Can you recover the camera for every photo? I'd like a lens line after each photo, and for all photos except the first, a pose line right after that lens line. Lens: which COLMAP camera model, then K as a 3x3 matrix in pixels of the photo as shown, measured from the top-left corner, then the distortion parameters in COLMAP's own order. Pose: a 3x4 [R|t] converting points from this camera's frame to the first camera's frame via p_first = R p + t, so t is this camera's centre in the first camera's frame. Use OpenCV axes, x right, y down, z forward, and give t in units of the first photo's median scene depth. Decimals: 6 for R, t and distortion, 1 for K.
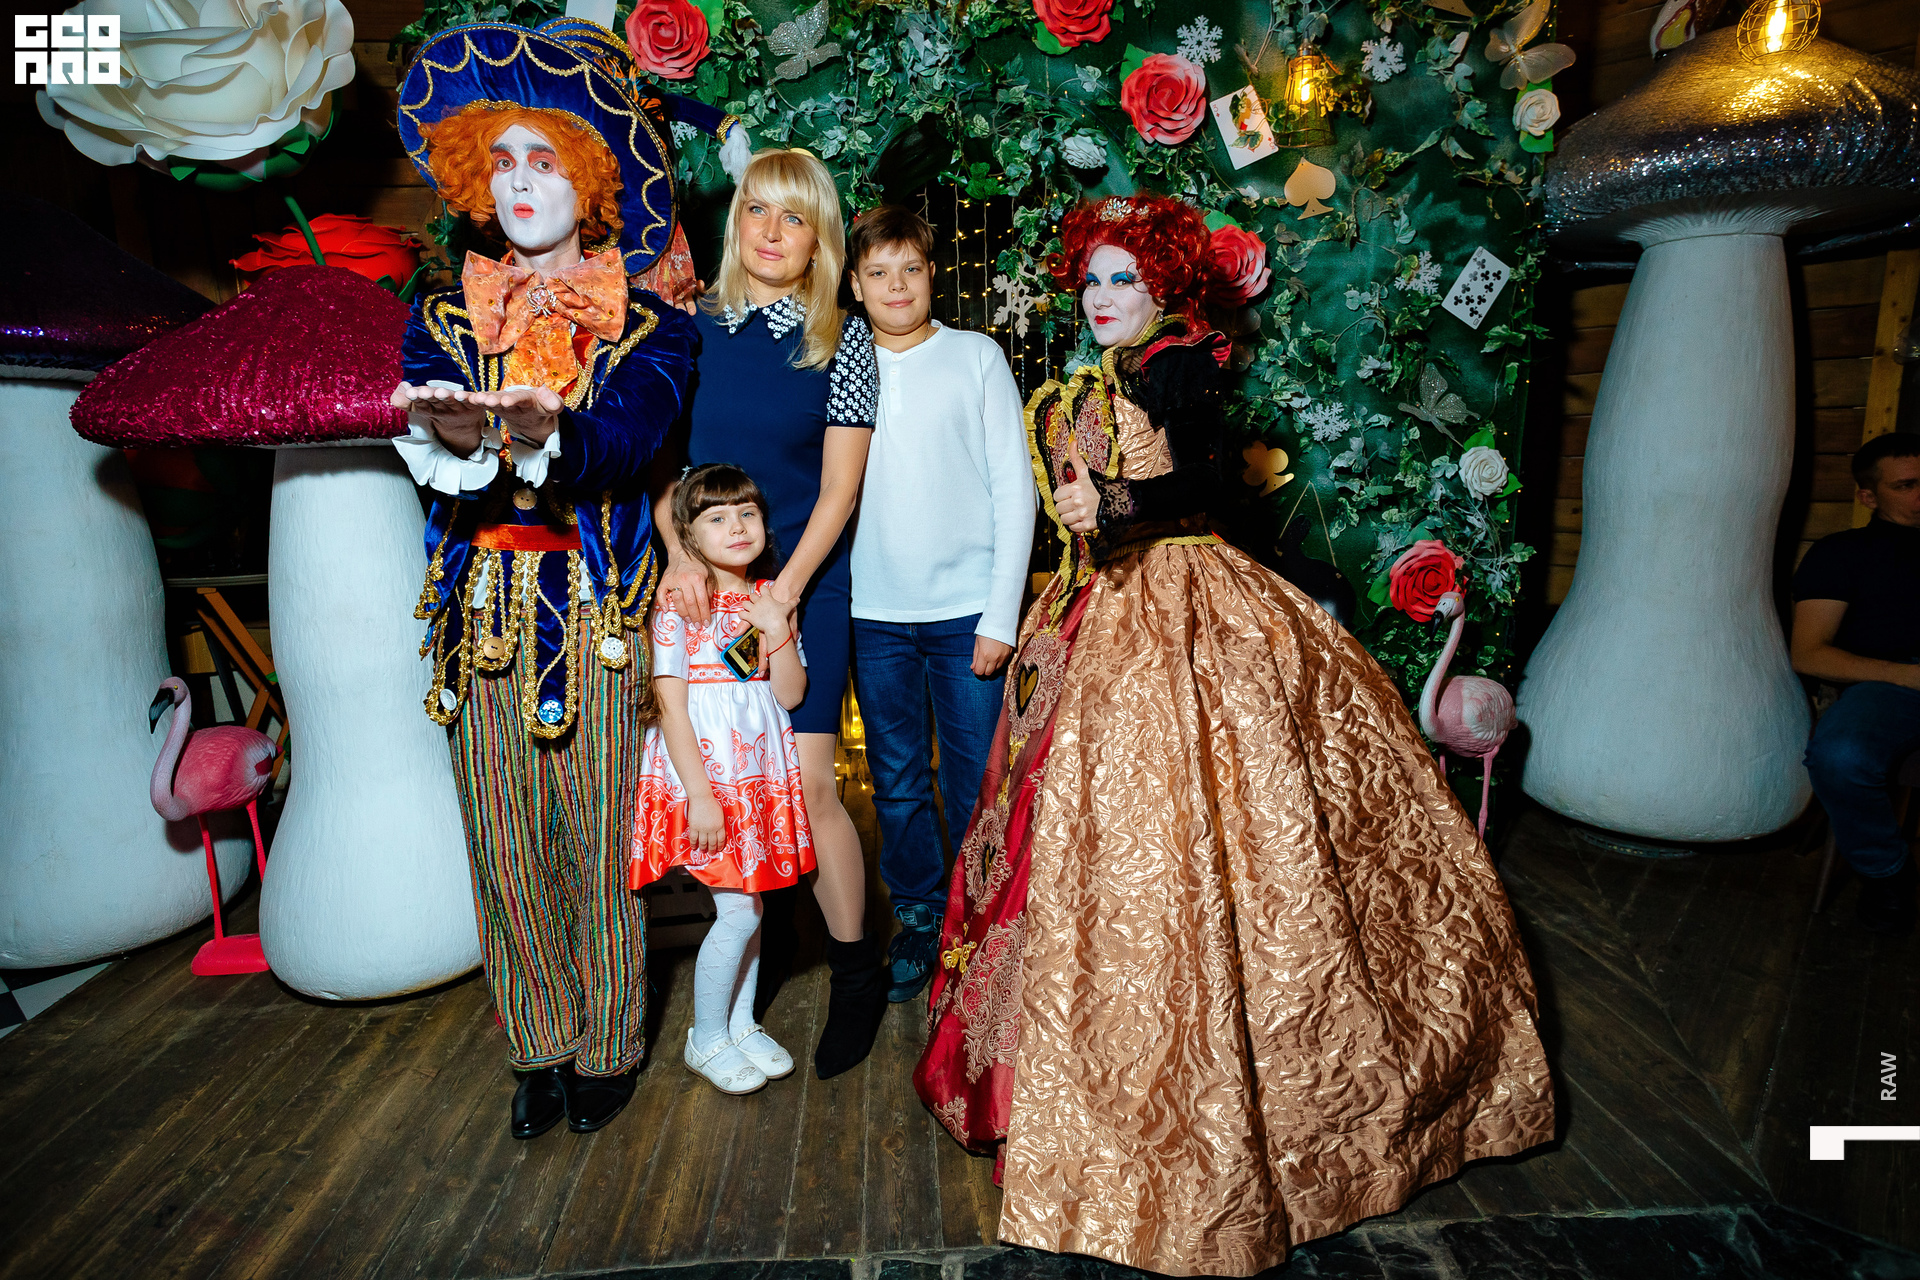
lens RADIAL K [[1070.2, 0, 960.0], [0, 1070.2, 640.0], [0, 0, 1]] dist [0.011604, 0.000799]
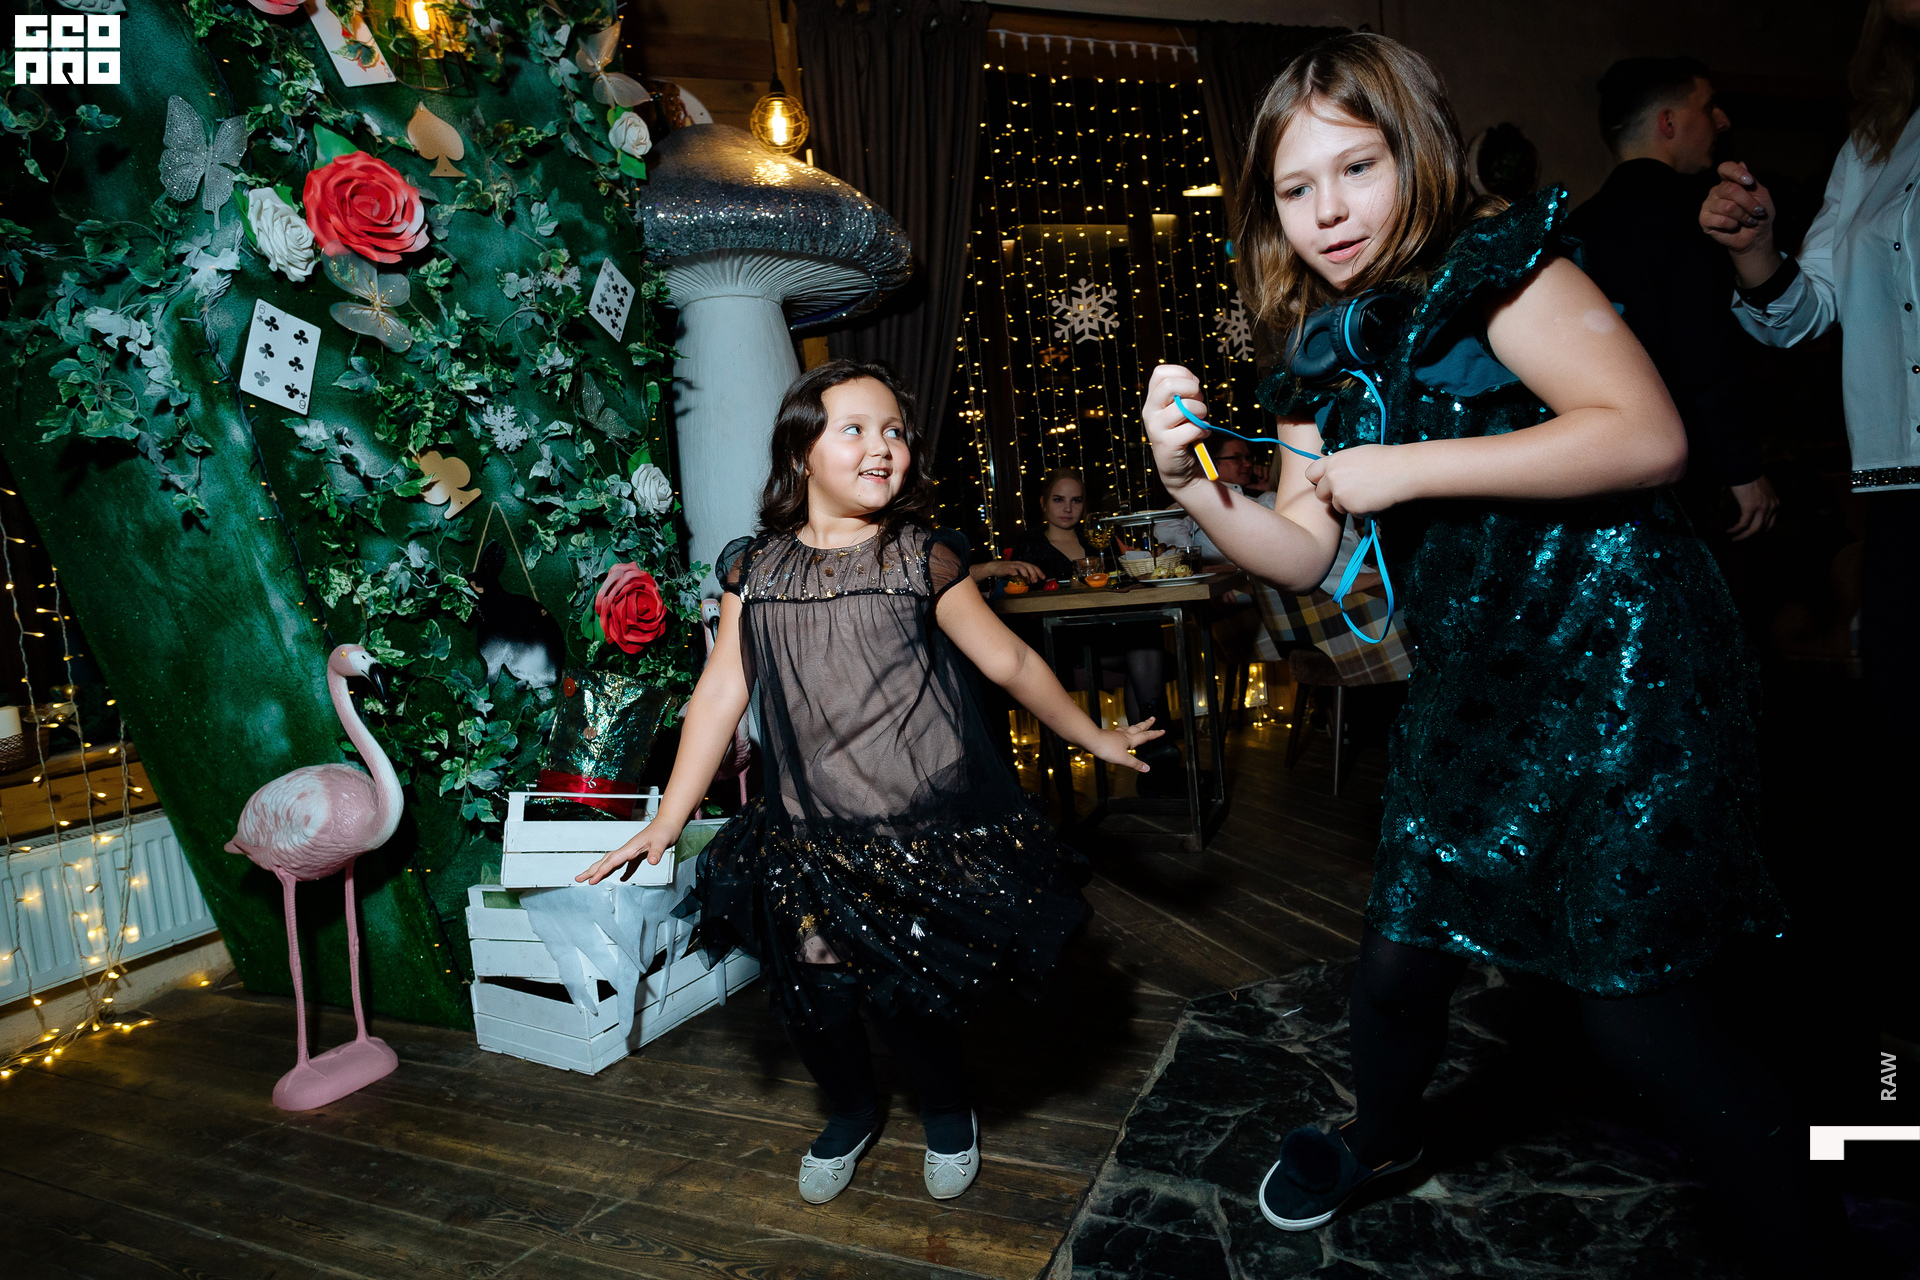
lens RADIAL K [[1070.2, 0, 960.0], [0, 1070.2, 640.0], [0, 0, 1]] dist [0.011604, 0.000799]
pose [[0.478670, -0.105427, 0.871642, -0.233464], [0.237987, 0.971178, -0.013227, 0.051607], [-0.845125, 0.213771, 0.489965, 0.340397]]
